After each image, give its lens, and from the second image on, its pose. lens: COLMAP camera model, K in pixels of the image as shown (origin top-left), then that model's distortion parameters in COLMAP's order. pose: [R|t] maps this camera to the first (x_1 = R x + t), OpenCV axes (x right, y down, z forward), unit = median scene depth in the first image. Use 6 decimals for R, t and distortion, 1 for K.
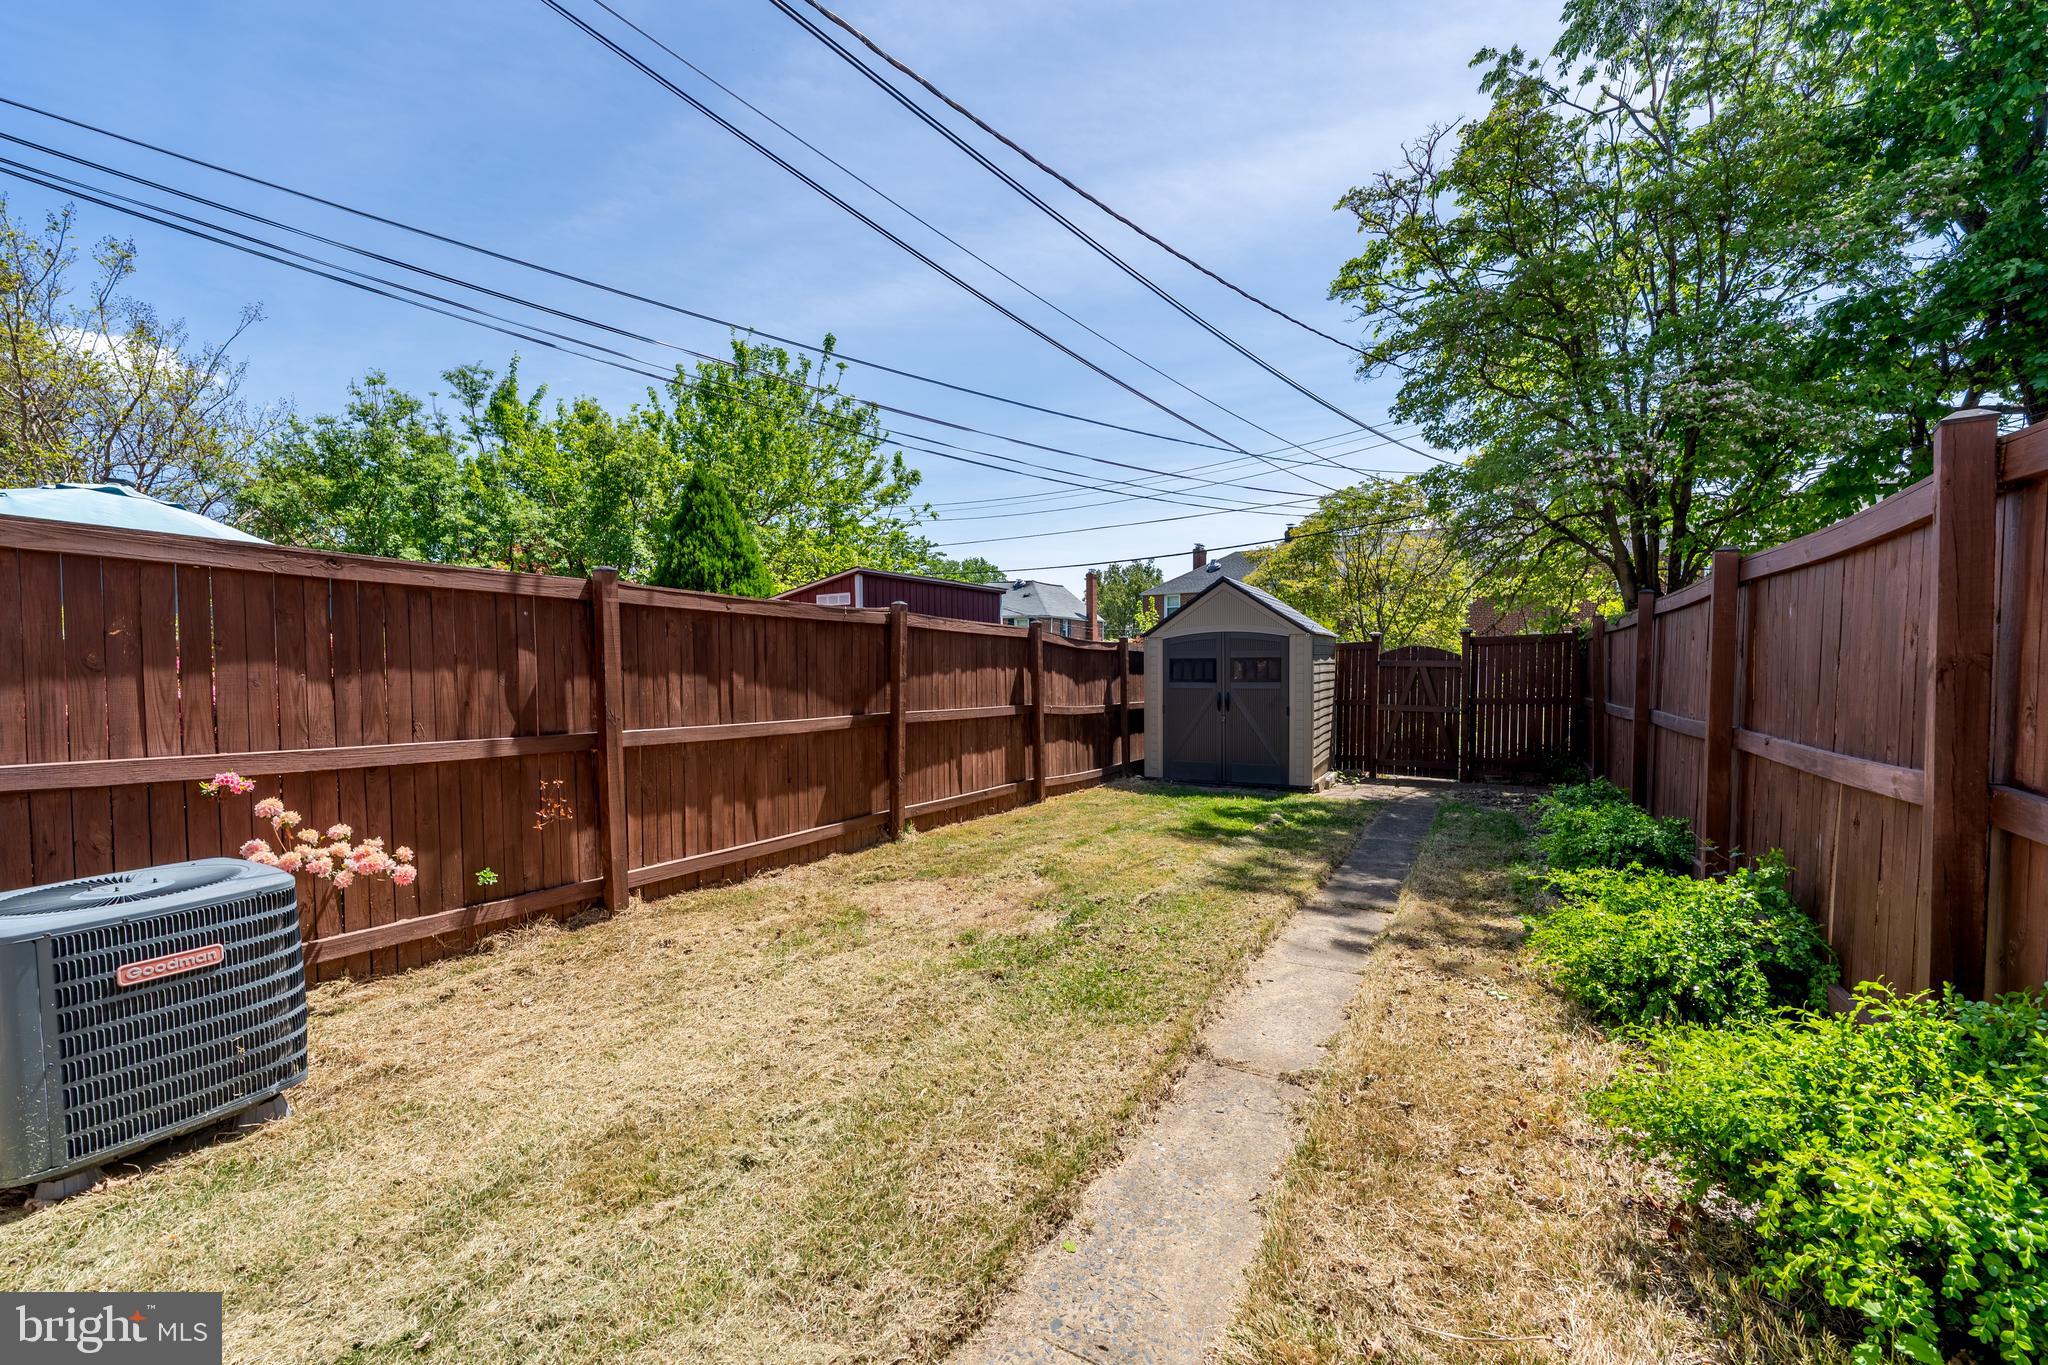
lens RADIAL K [[824.2, 0, 1024.5], [0, 824.2, 687.7], [0, 0, 1]] dist [-0.008564, 0.001114]
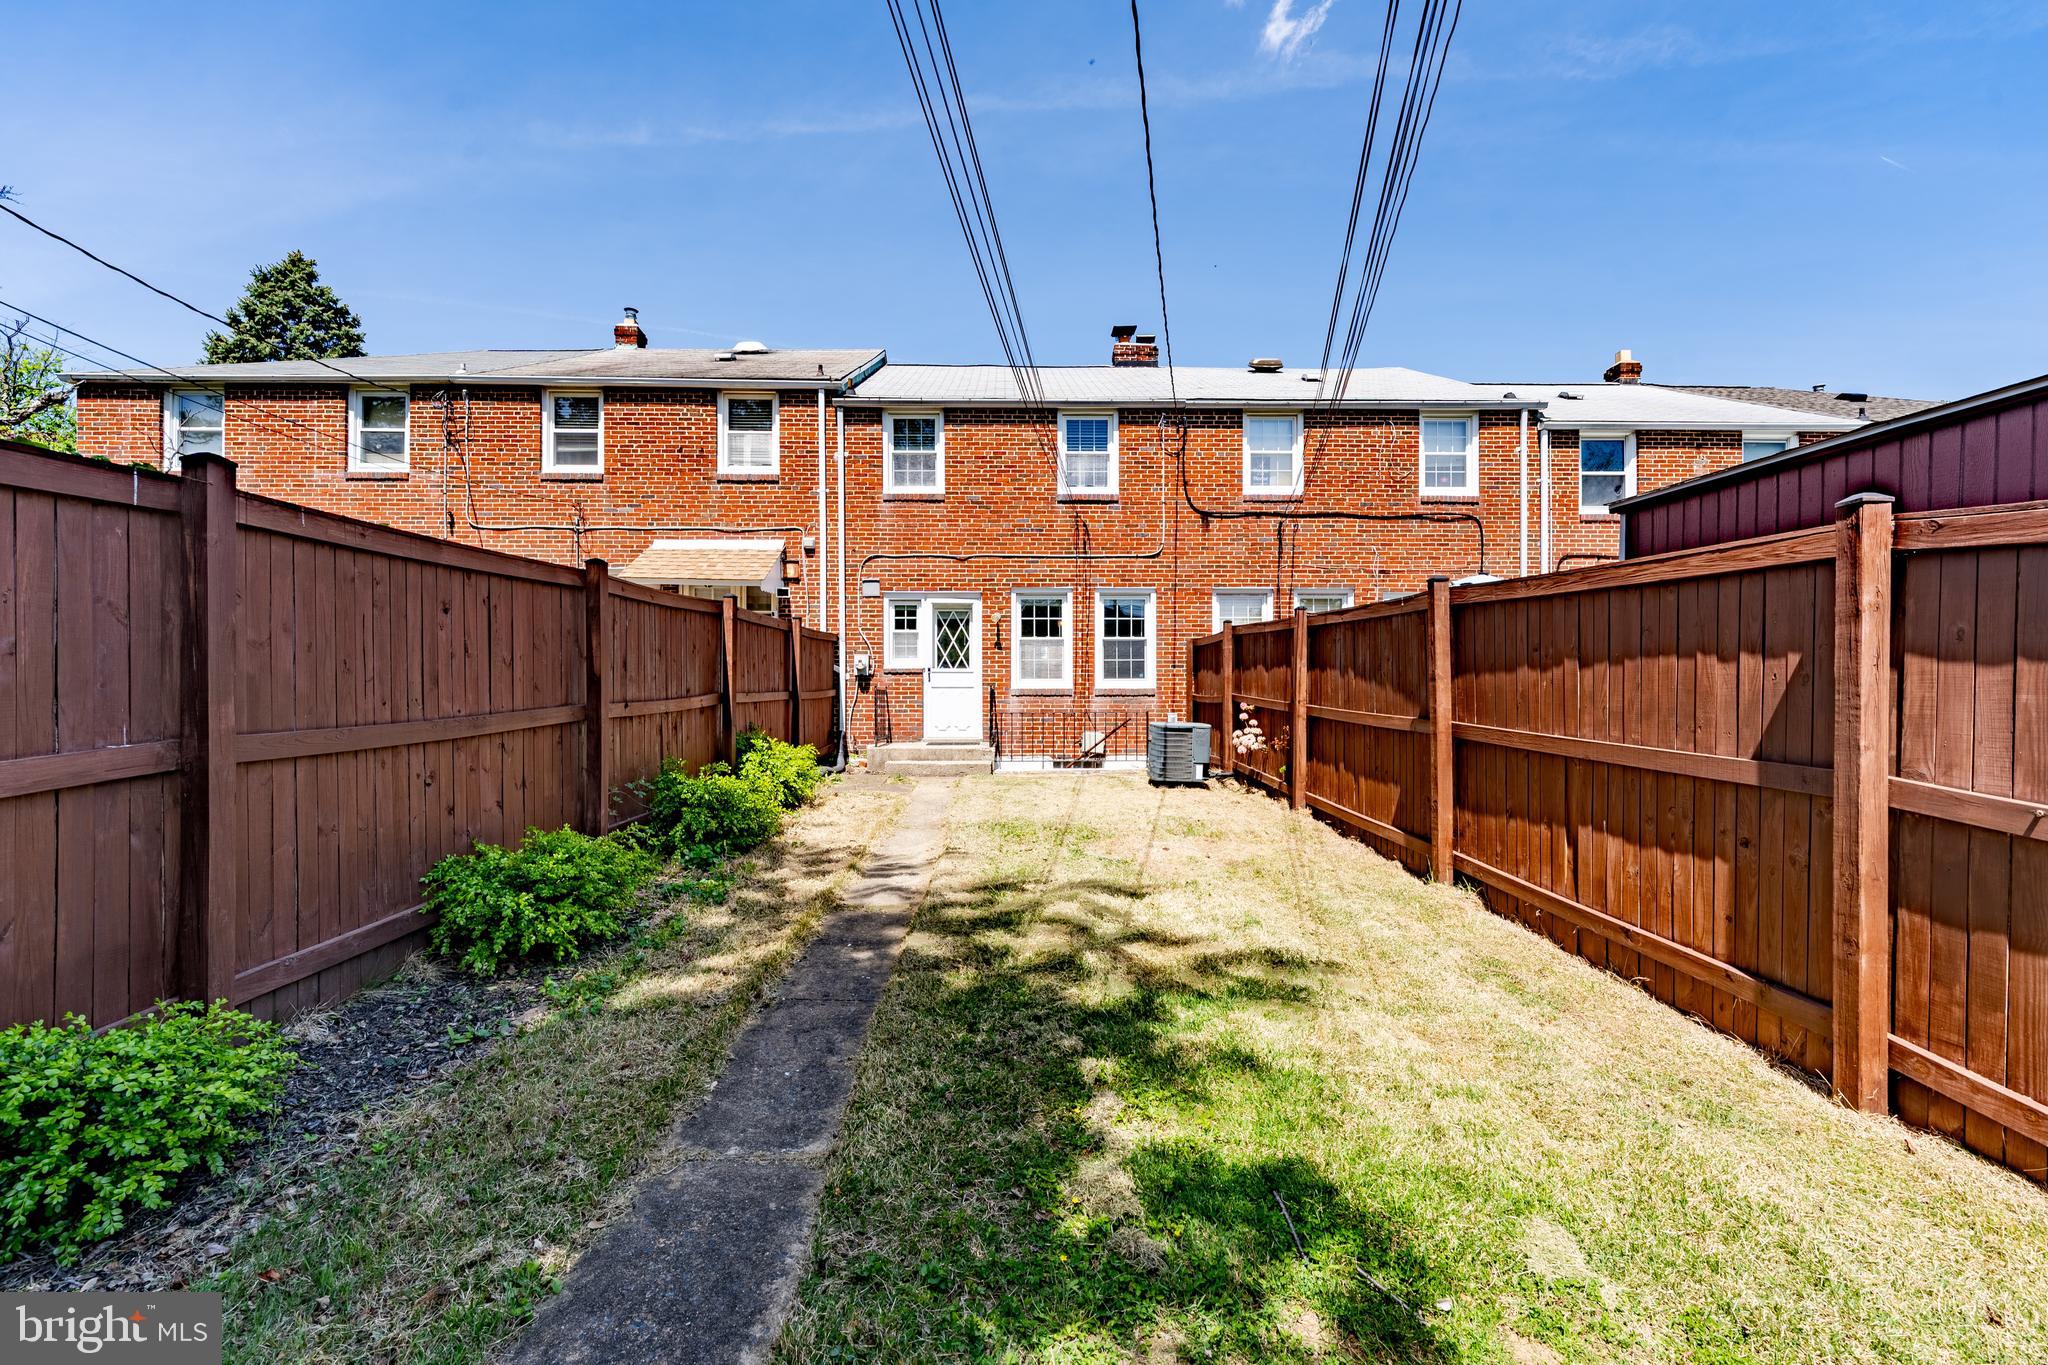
lens RADIAL K [[824.2, 0, 1023.9], [0, 824.2, 679.0], [0, 0, 1]] dist [-0.008564, 0.001114]
pose [[-0.845605, 0.007045, -0.533763, 0.481158], [-0.017048, 0.999046, 0.040193, -0.025155], [0.533537, 0.043087, -0.844678, 1.219003]]
